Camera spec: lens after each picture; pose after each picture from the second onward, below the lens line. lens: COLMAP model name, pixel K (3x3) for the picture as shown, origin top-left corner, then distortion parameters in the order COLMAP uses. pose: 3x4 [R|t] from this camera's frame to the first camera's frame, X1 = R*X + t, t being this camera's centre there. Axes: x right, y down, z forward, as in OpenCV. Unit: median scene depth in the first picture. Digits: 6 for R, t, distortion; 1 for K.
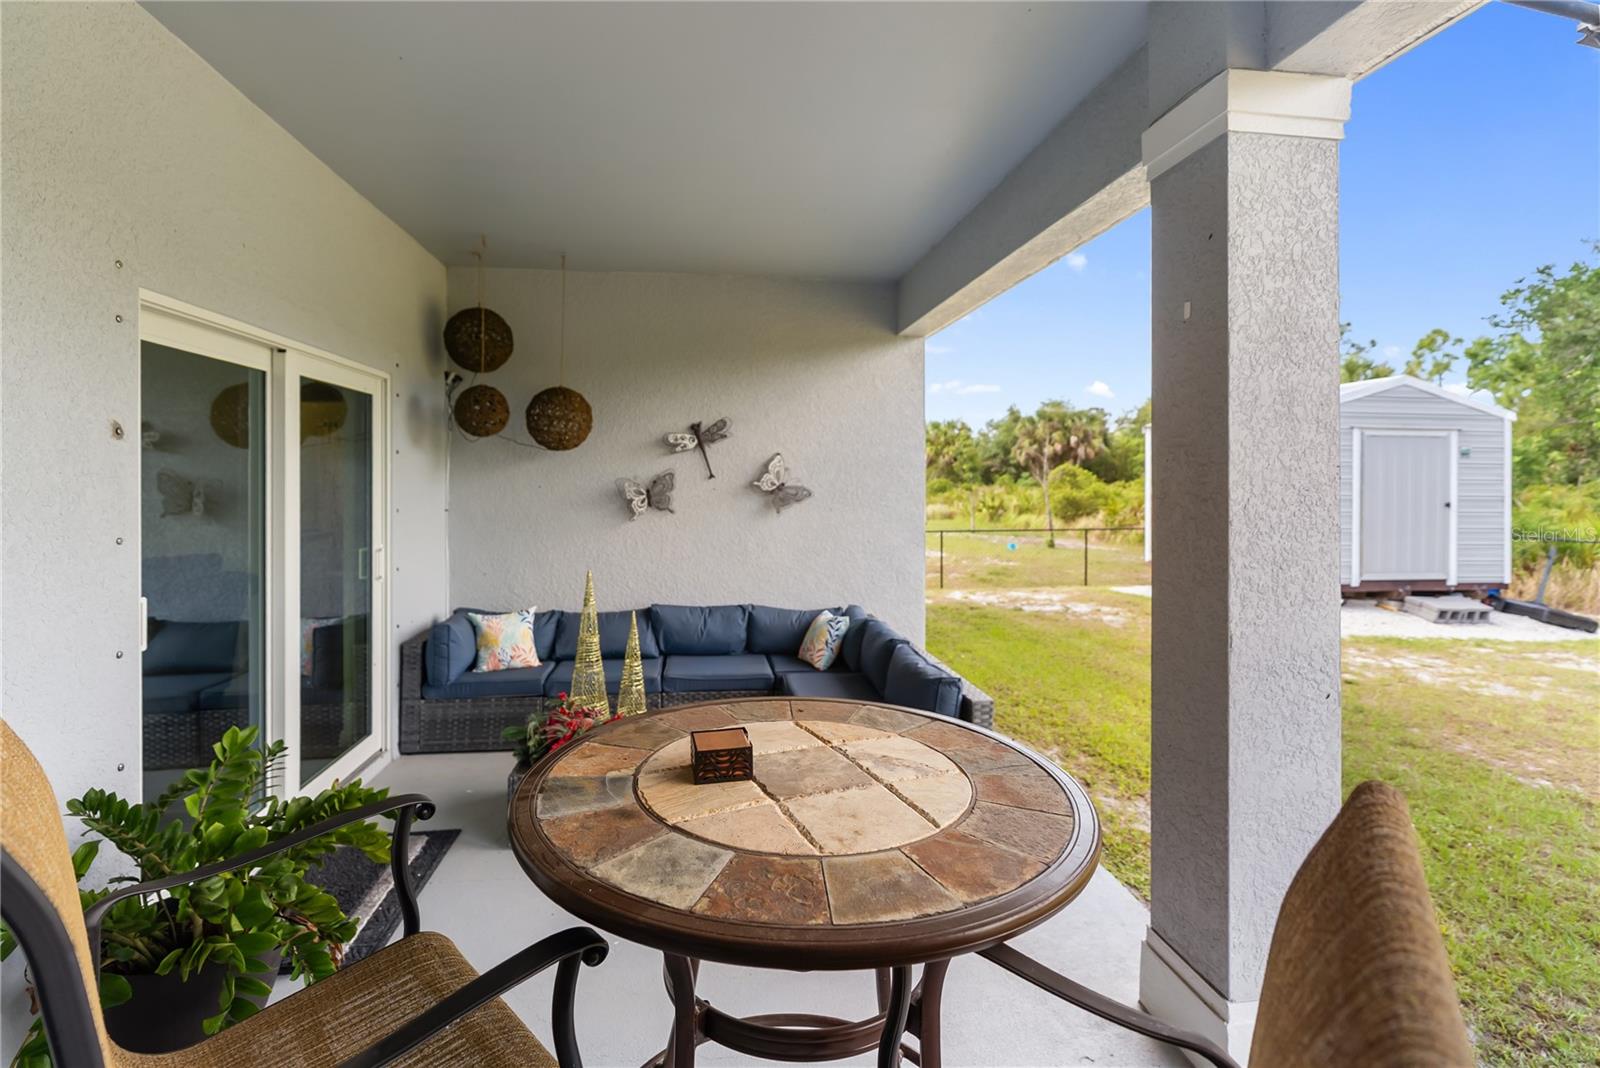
lens RADIAL K [[747.8, 0, 801.8], [0, 747.8, 475.9], [0, 0, 1]] dist [-0.005846, 0.001538]
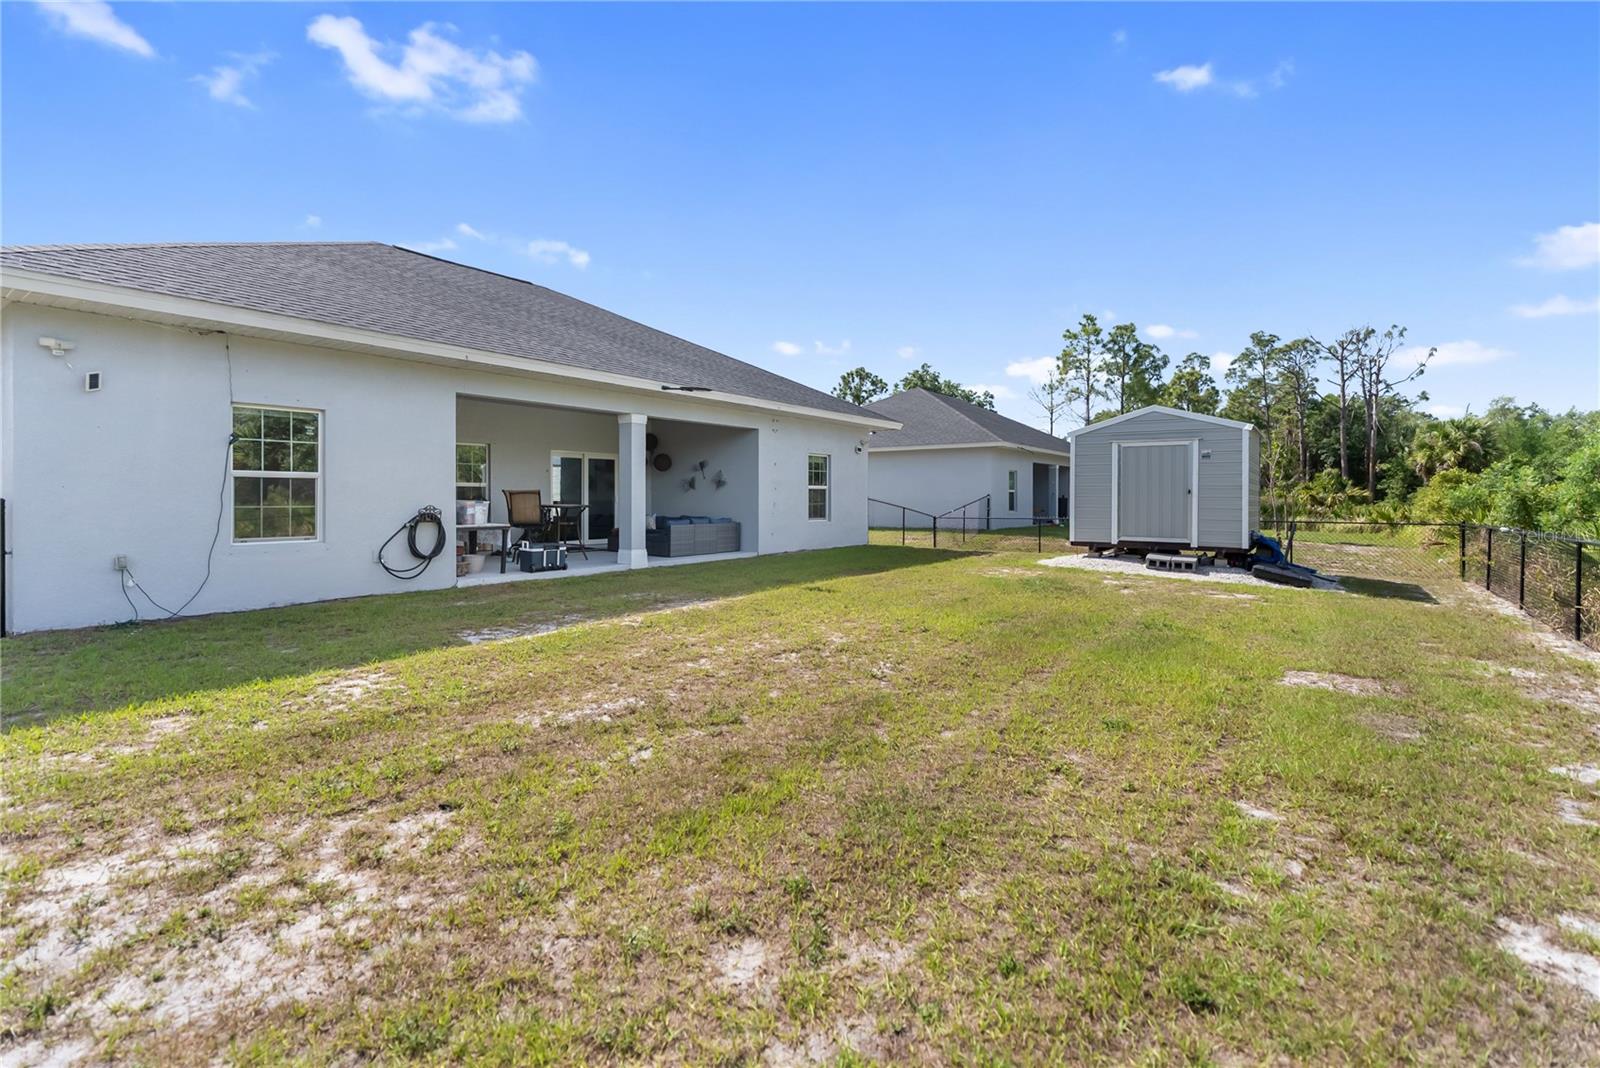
lens RADIAL K [[747.8, 0, 798.5], [0, 747.8, 505.1], [0, 0, 1]] dist [-0.005846, 0.001538]
pose [[0.725237, 0.003950, -0.688488, 2.376634], [0.005034, 0.999926, 0.011039, 0.082326], [0.688481, -0.011472, 0.725163, -1.042165]]
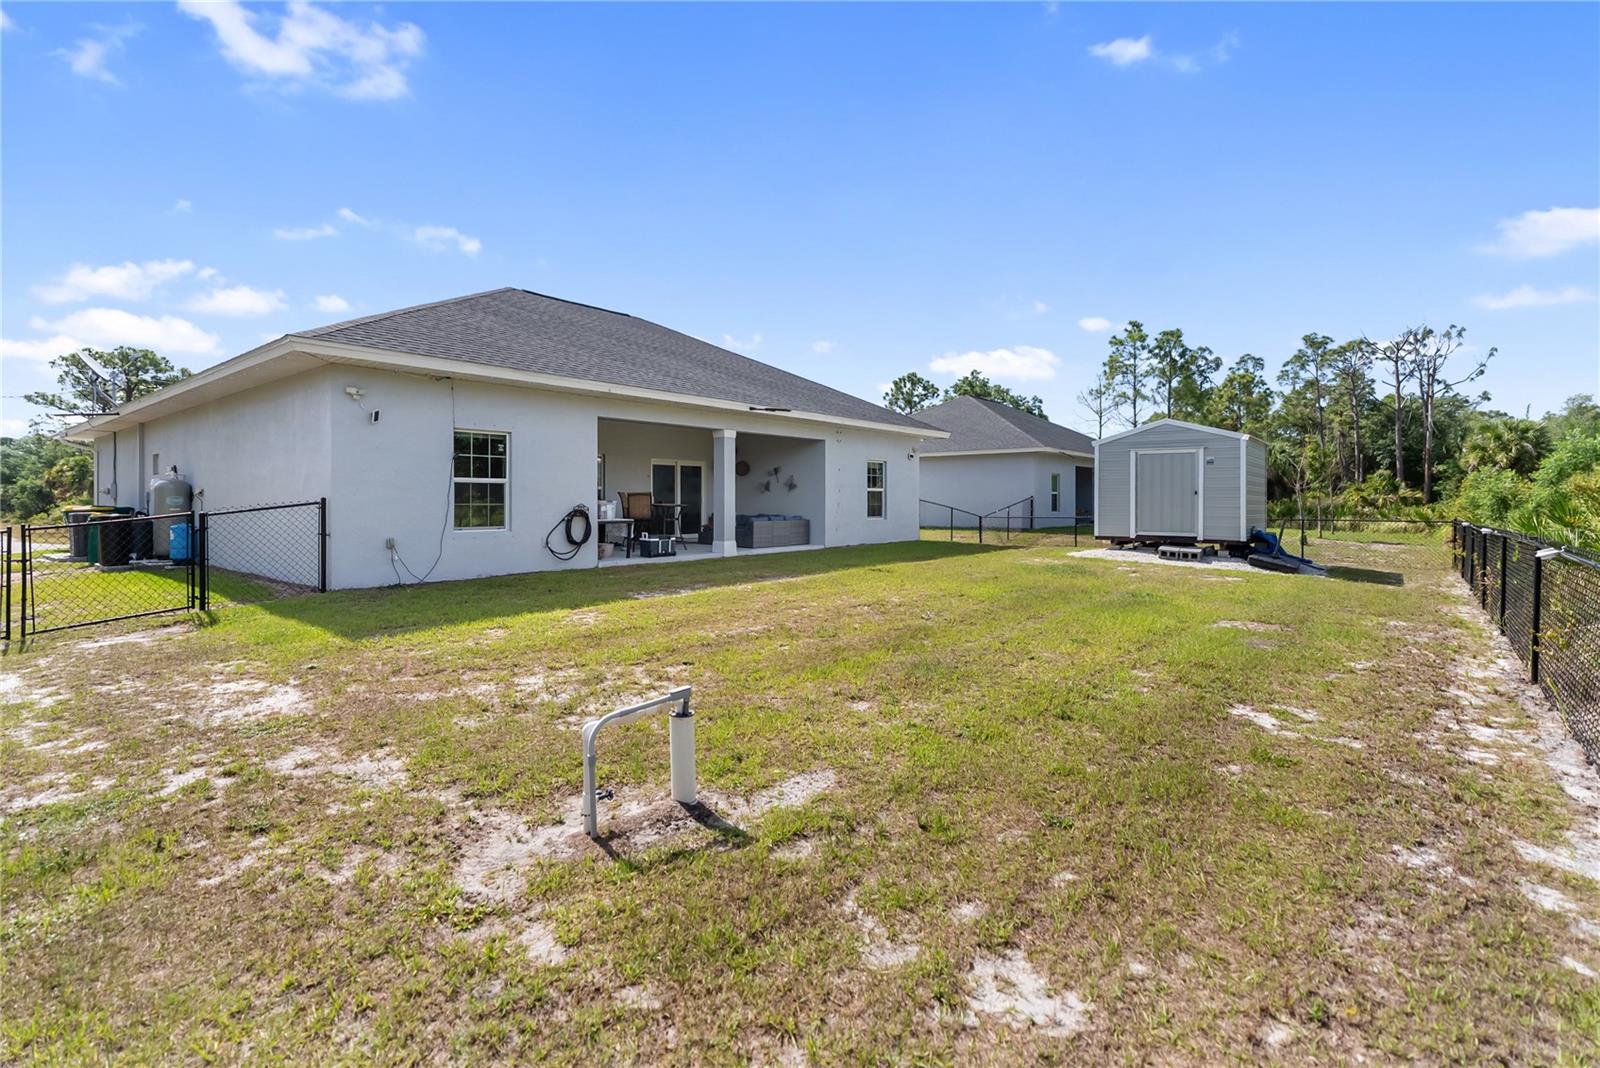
lens RADIAL K [[747.8, 0, 801.2], [0, 747.8, 519.8], [0, 0, 1]] dist [-0.005846, 0.001538]
pose [[0.679779, 0.015705, -0.733249, 2.708595], [0.006033, 0.999617, 0.027004, 0.089537], [0.733392, -0.022781, 0.679424, -1.462868]]
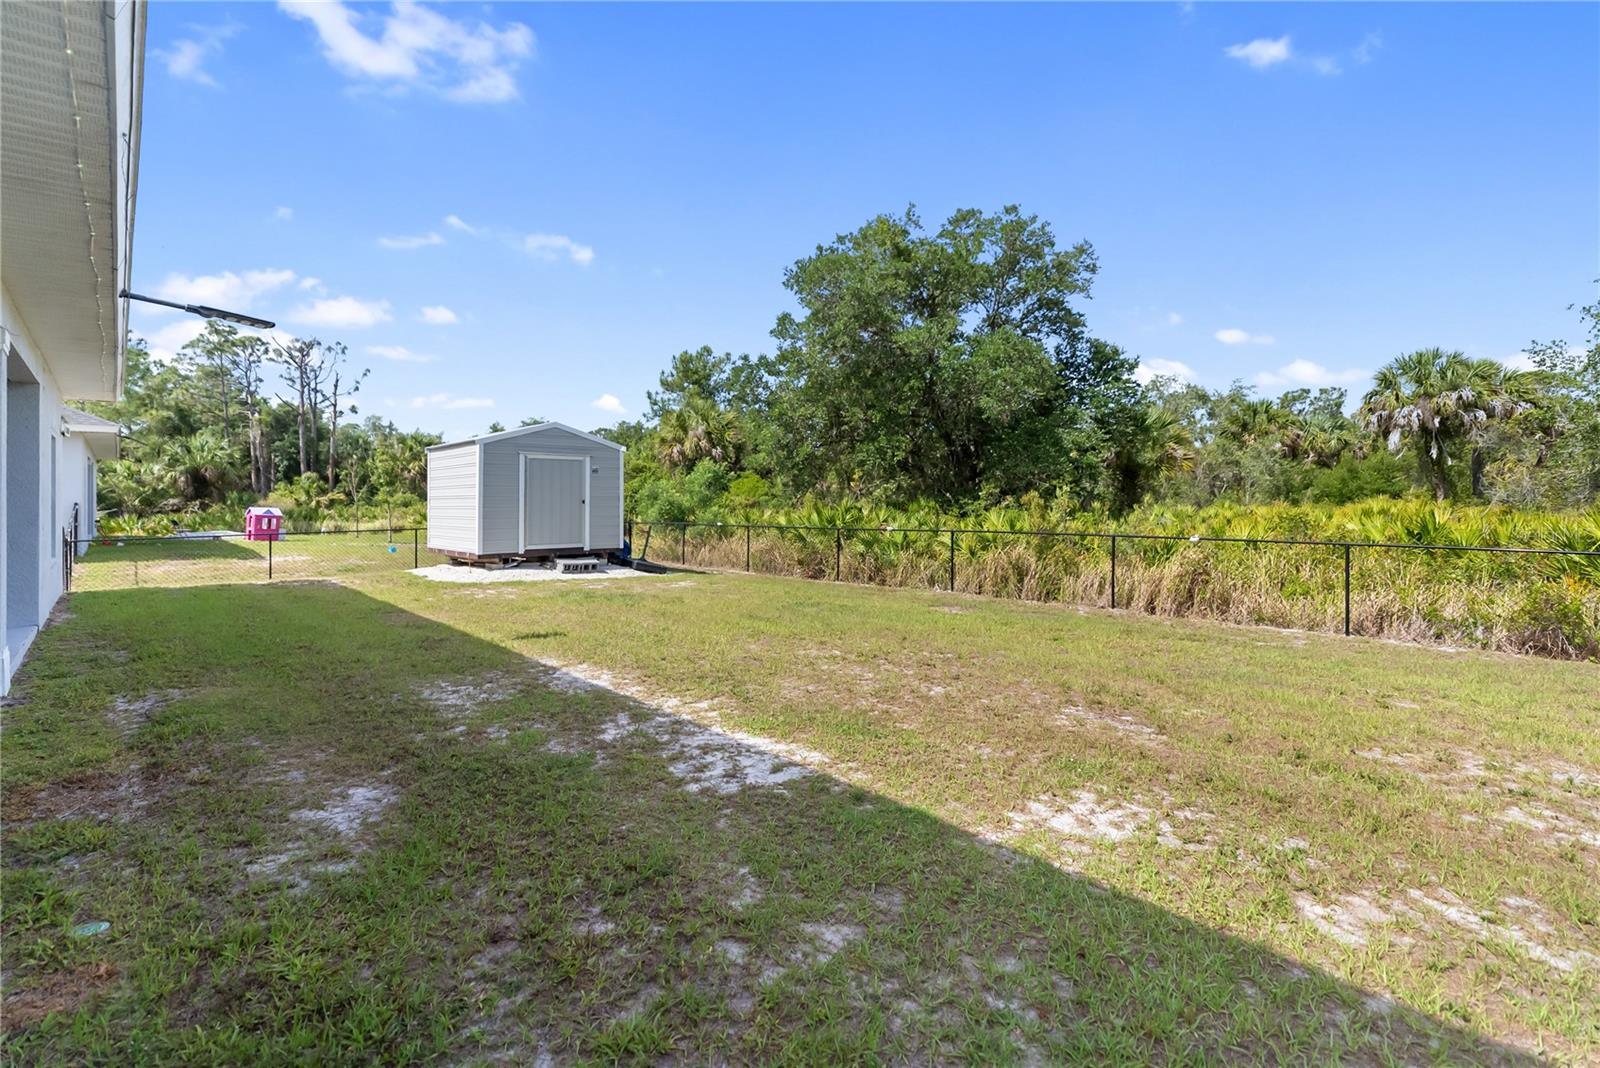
lens RADIAL K [[747.8, 0, 807.0], [0, 747.8, 491.1], [0, 0, 1]] dist [-0.005846, 0.001538]
pose [[0.823172, -0.000920, 0.567791, 0.609415], [0.002570, 0.999994, -0.002106, 0.036379], [-0.567786, 0.003193, 0.823170, -1.145683]]
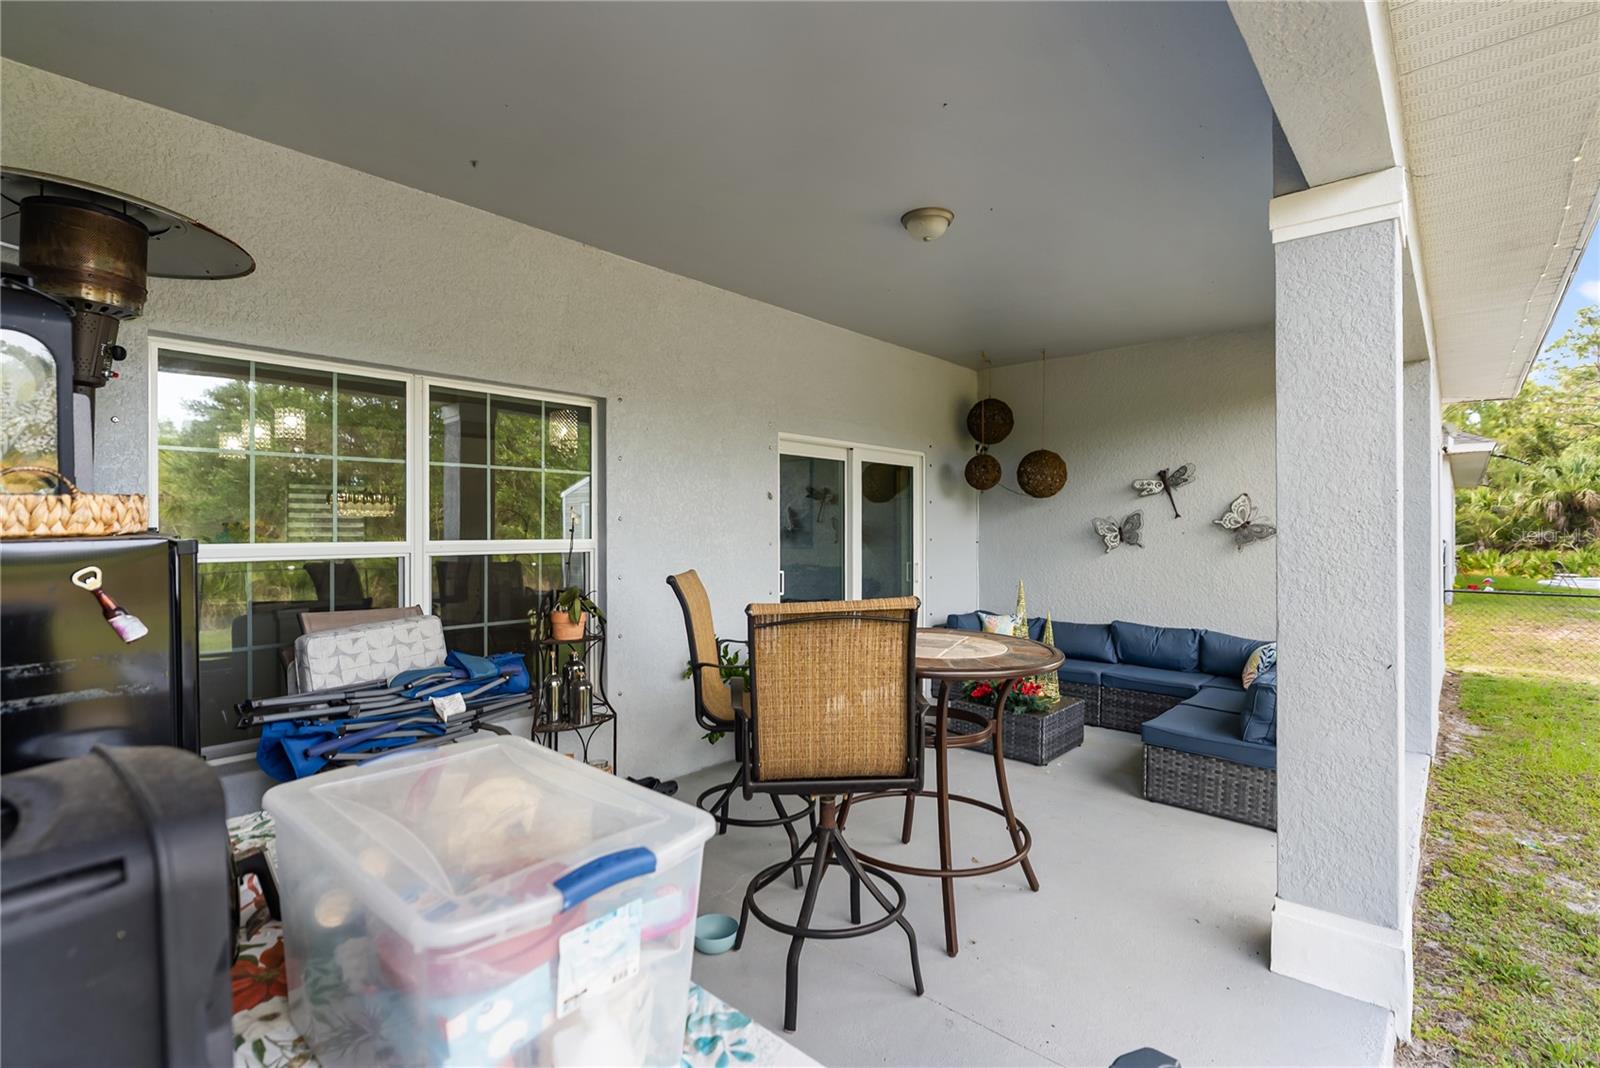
lens RADIAL K [[747.8, 0, 779.3], [0, 747.8, 518.8], [0, 0, 1]] dist [-0.005846, 0.001538]
pose [[0.635987, -0.010950, -0.771622, 0.371670], [0.004027, 0.999933, -0.010870, 0.014709], [0.771689, 0.003806, 0.635989, -0.191064]]
